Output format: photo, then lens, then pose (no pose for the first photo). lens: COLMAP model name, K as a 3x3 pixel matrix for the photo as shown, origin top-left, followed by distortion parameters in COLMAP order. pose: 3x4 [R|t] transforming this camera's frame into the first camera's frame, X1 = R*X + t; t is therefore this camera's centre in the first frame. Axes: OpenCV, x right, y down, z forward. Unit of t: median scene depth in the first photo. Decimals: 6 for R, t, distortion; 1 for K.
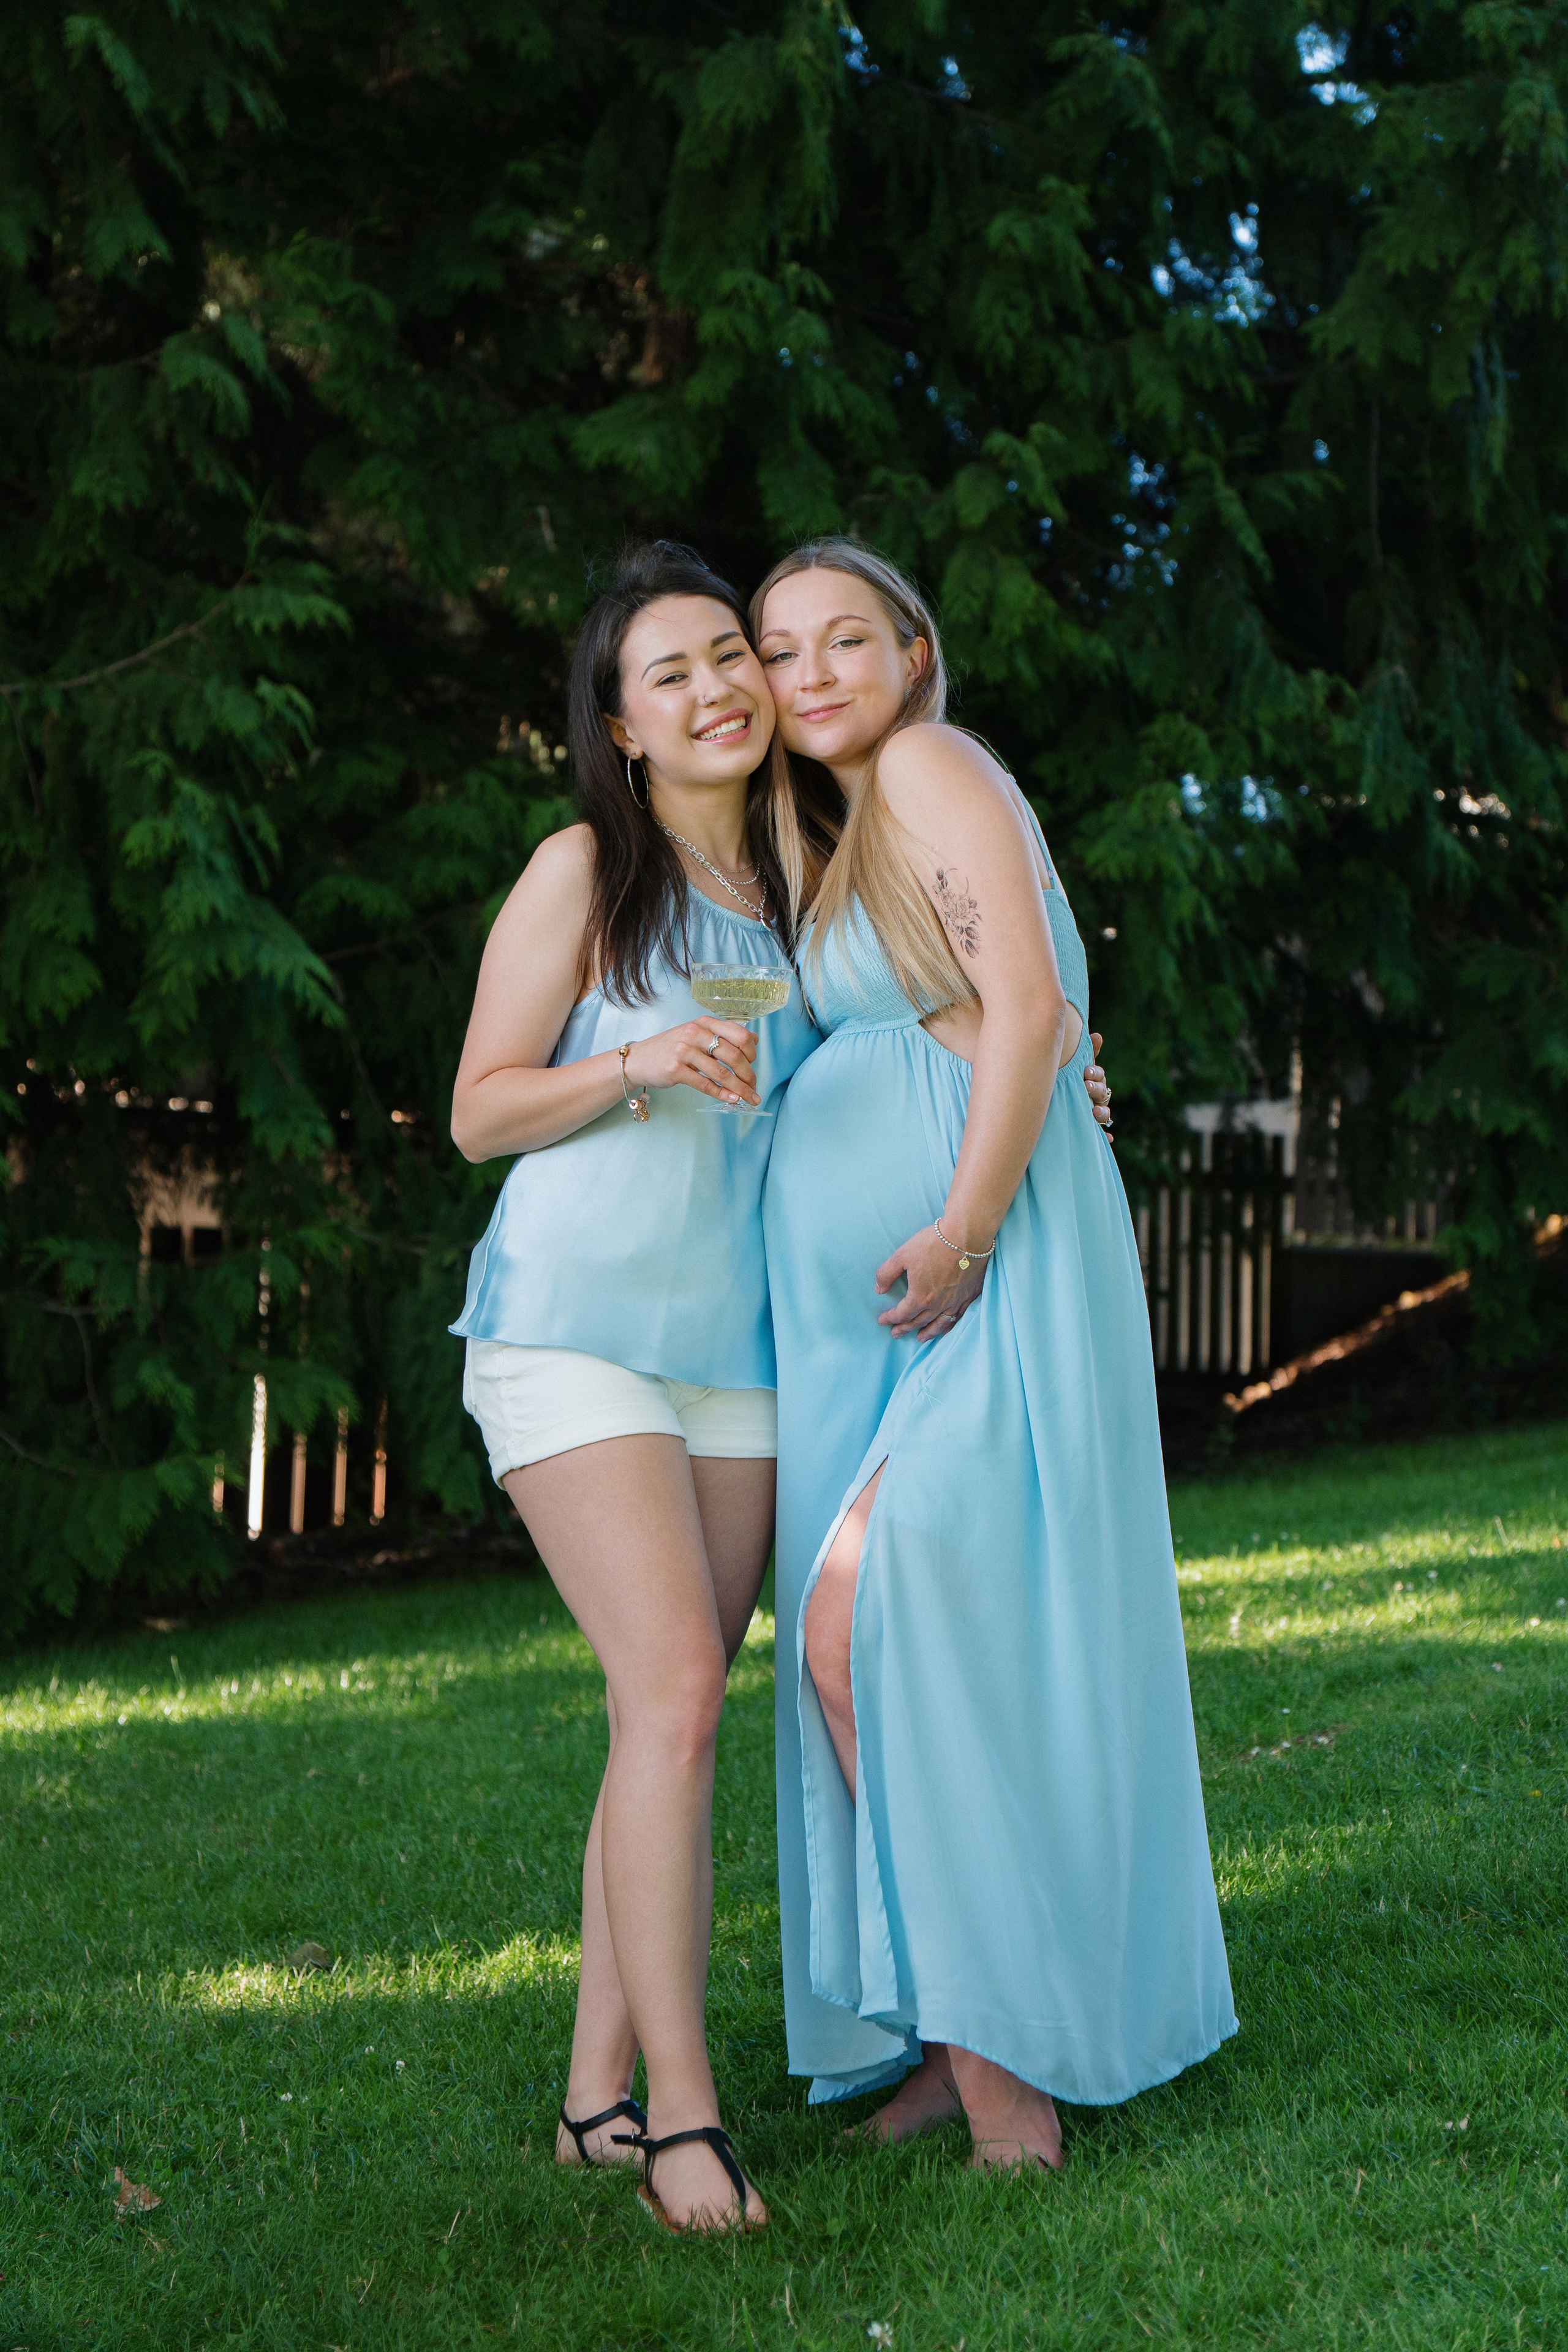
lens RADIAL K [[4706.8, 0, 771.9], [0, 4706.8, 1205.5], [0, 0, 1]] dist [0.483188, 0.000000]
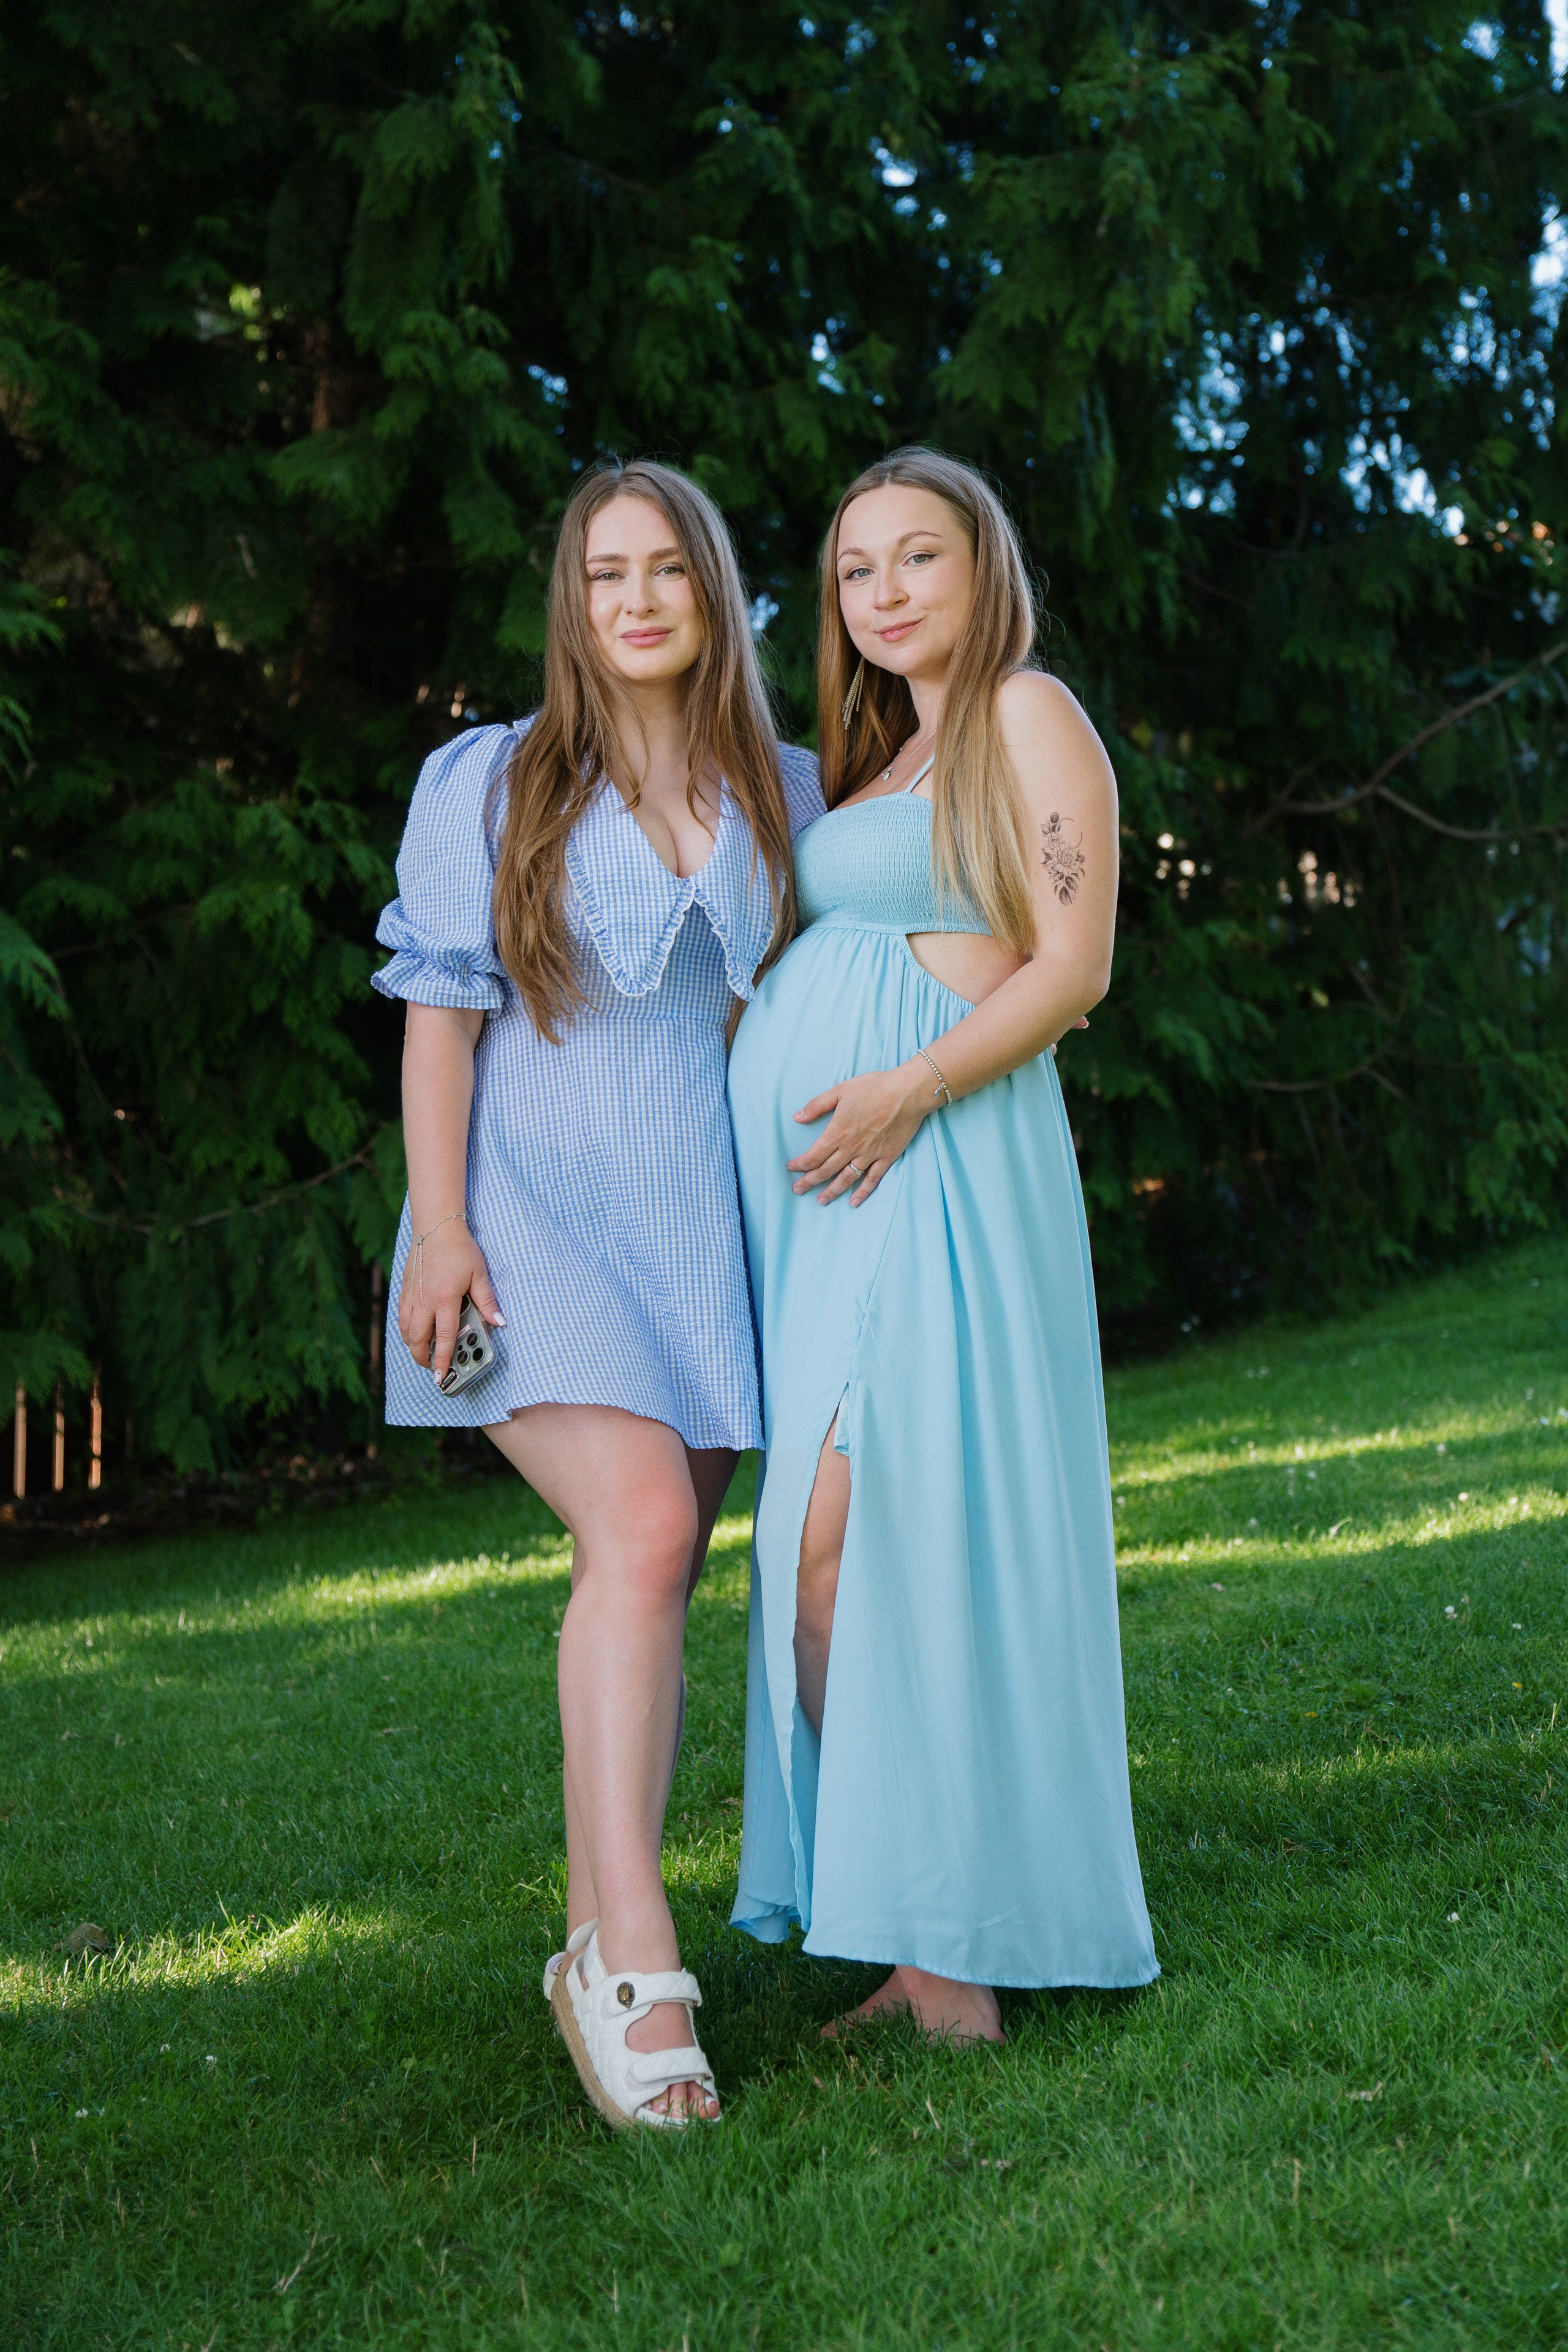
lens RADIAL K [[3984.3, 0, 803.1], [0, 3984.3, 1187.4], [0, 0, 1]] dist [0.363828, 0.000000]
pose [[0.995098, -0.026555, 0.095264, -0.022651], [0.026839, 0.999638, -0.001705, 0.008116], [-0.095184, 0.004253, 0.995451, 0.135392]]
